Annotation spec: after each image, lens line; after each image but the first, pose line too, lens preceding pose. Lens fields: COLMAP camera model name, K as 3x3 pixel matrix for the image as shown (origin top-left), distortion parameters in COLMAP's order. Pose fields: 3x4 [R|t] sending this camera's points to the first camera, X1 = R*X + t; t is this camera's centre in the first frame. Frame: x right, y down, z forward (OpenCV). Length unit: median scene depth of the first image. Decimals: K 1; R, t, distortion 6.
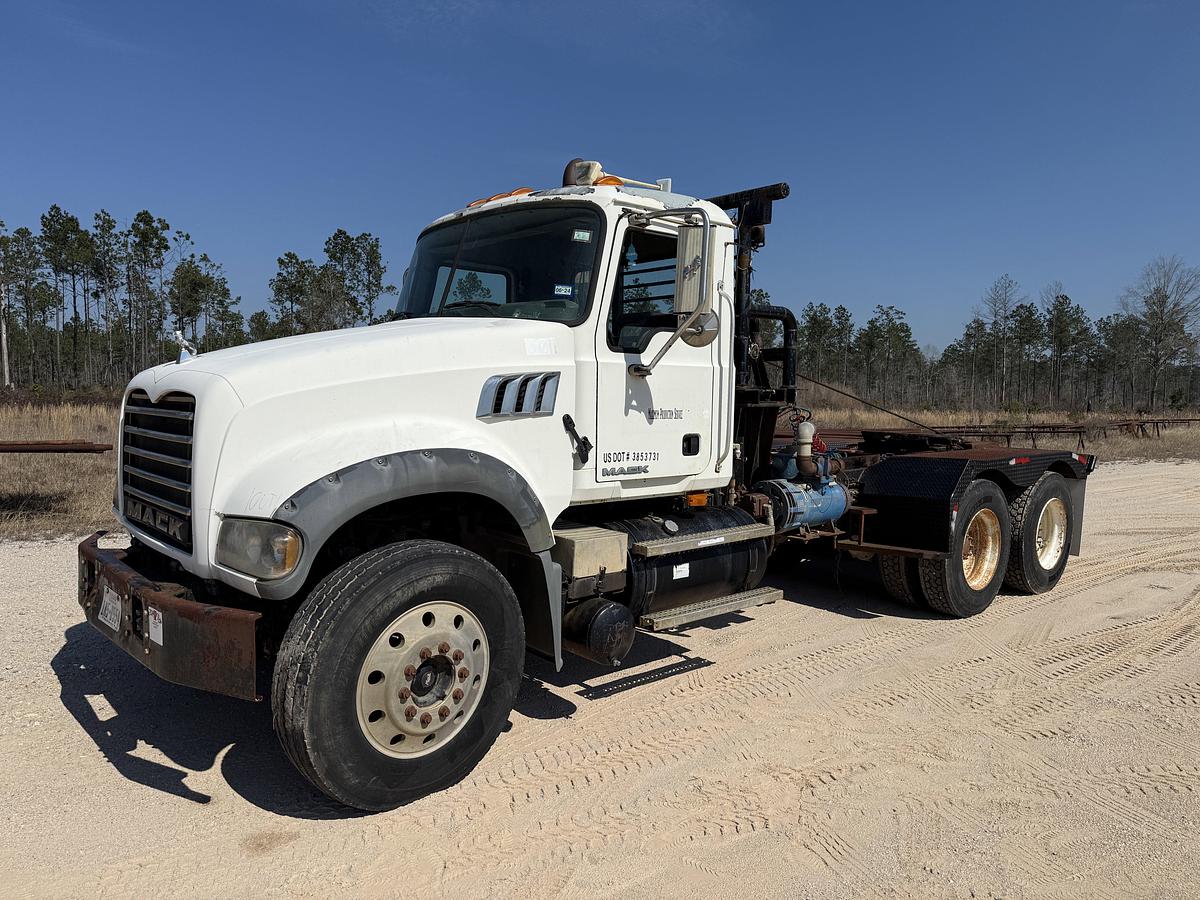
lens RADIAL K [[828.2, 0, 591.4], [0, 828.2, 457.2], [0, 0, 1]] dist [0.054284, -0.059385]
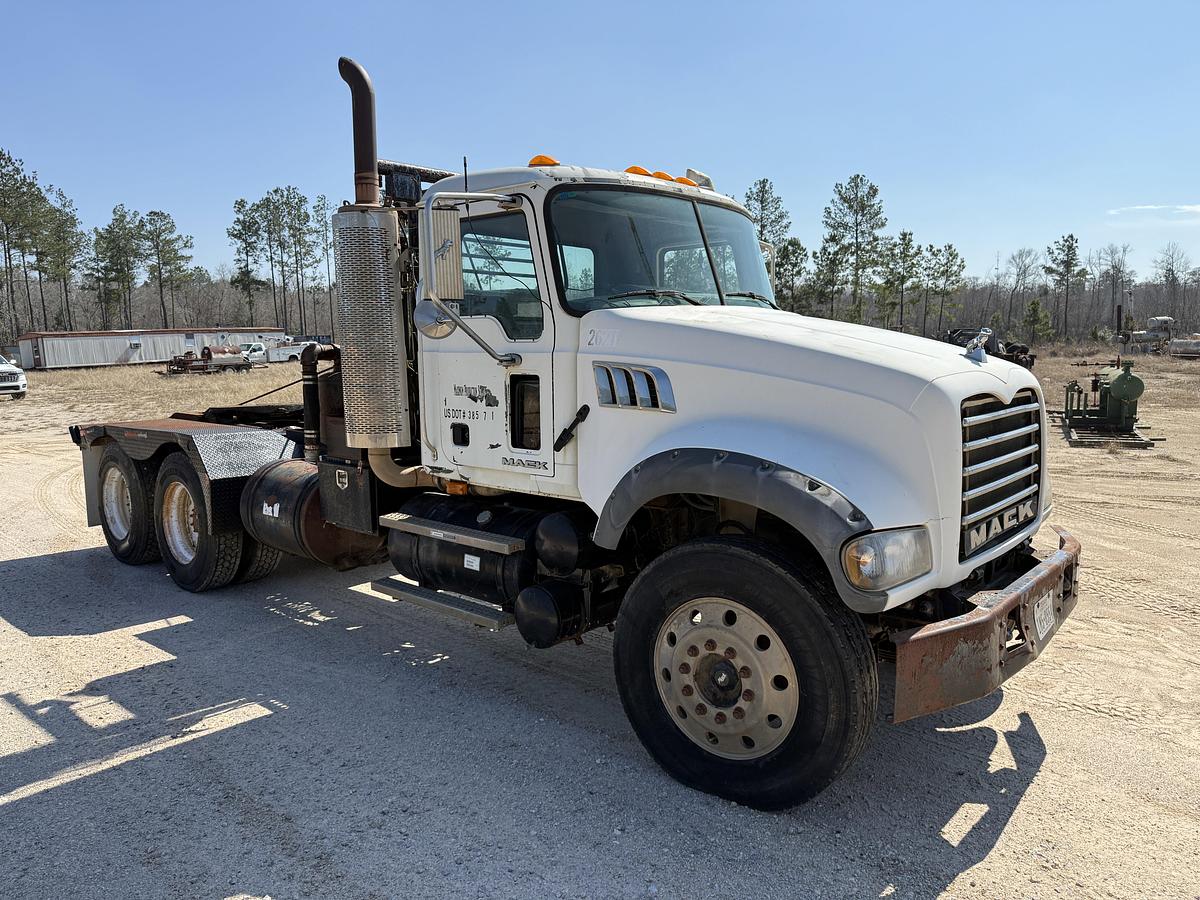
lens RADIAL K [[853.6, 0, 590.0], [0, 853.6, 444.9], [0, 0, 1]] dist [0.050329, -0.076534]
pose [[-0.125358, -0.132729, 0.983193, -0.085365], [0.088304, 0.985585, 0.144310, -0.011950], [-0.988174, 0.104911, -0.111831, 0.093947]]
